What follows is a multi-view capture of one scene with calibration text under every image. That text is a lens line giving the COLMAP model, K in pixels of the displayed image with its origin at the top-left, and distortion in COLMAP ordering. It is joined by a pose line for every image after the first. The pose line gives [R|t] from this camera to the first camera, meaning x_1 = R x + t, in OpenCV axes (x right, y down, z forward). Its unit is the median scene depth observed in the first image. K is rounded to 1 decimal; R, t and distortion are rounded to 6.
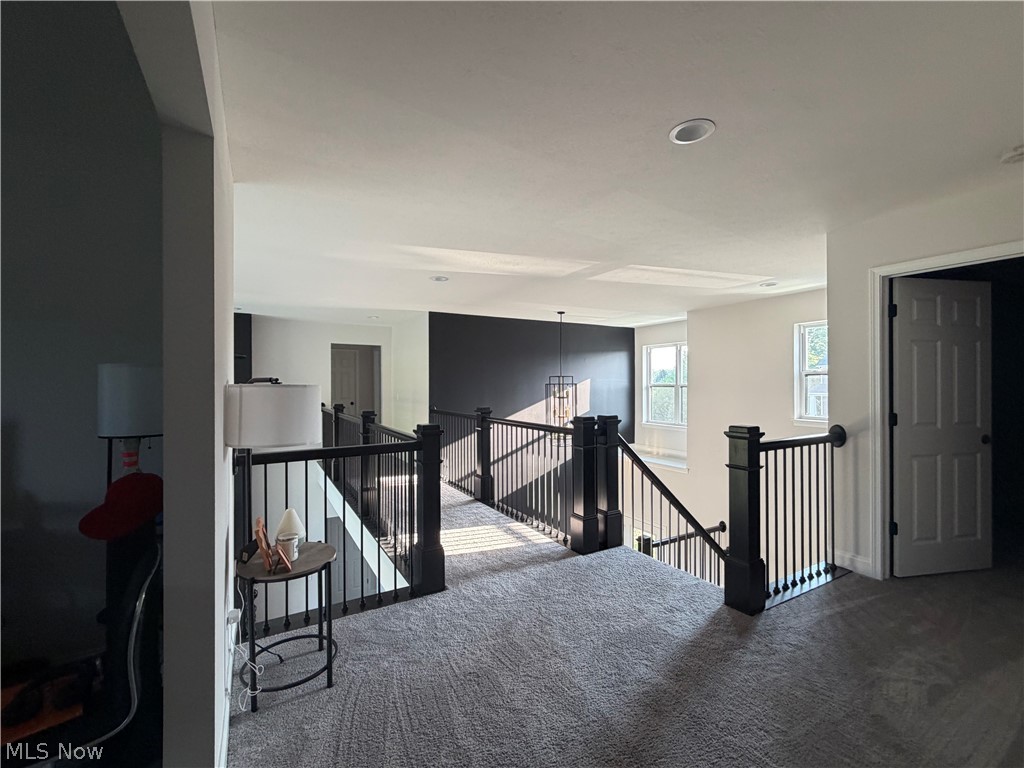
lens RADIAL K [[440.8, 0, 512.0], [0, 440.8, 384.0], [0, 0, 1]] dist [0.002305, 0.000258]
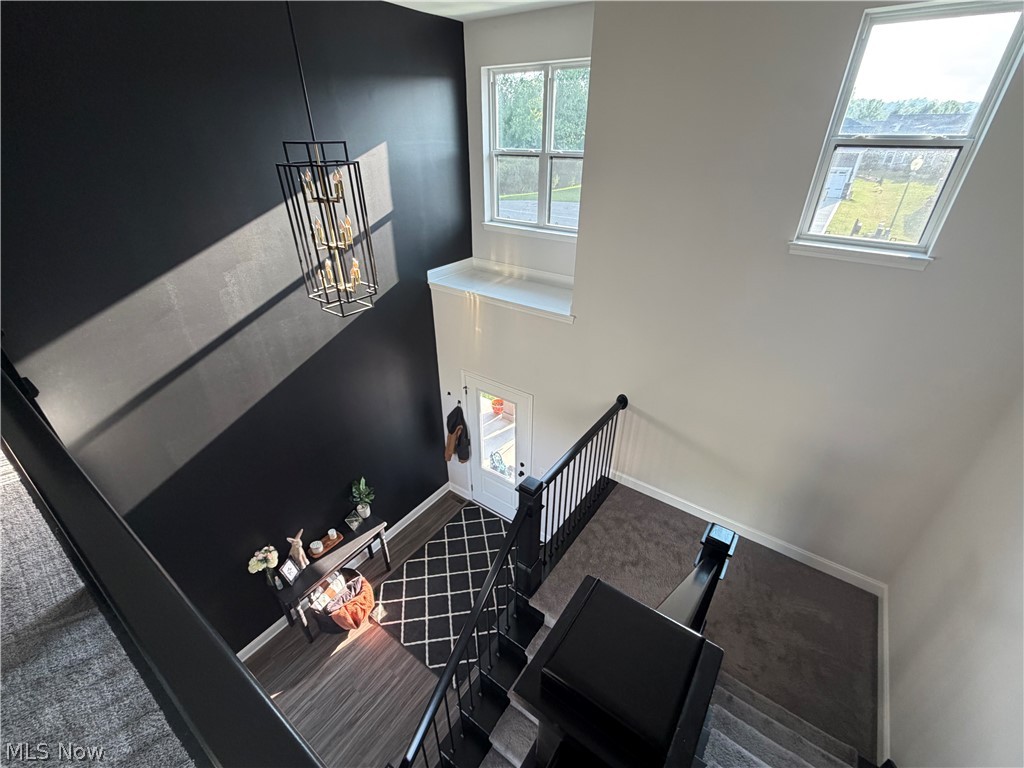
lens RADIAL K [[441.9, 0, 512.0], [0, 441.9, 384.0], [0, 0, 1]] dist [0.000057, -0.000178]
pose [[0.911862, -0.199003, 0.359034, 0.073613], [-0.006189, 0.867869, 0.496755, -0.022449], [-0.410450, -0.455194, 0.790145, 0.434953]]
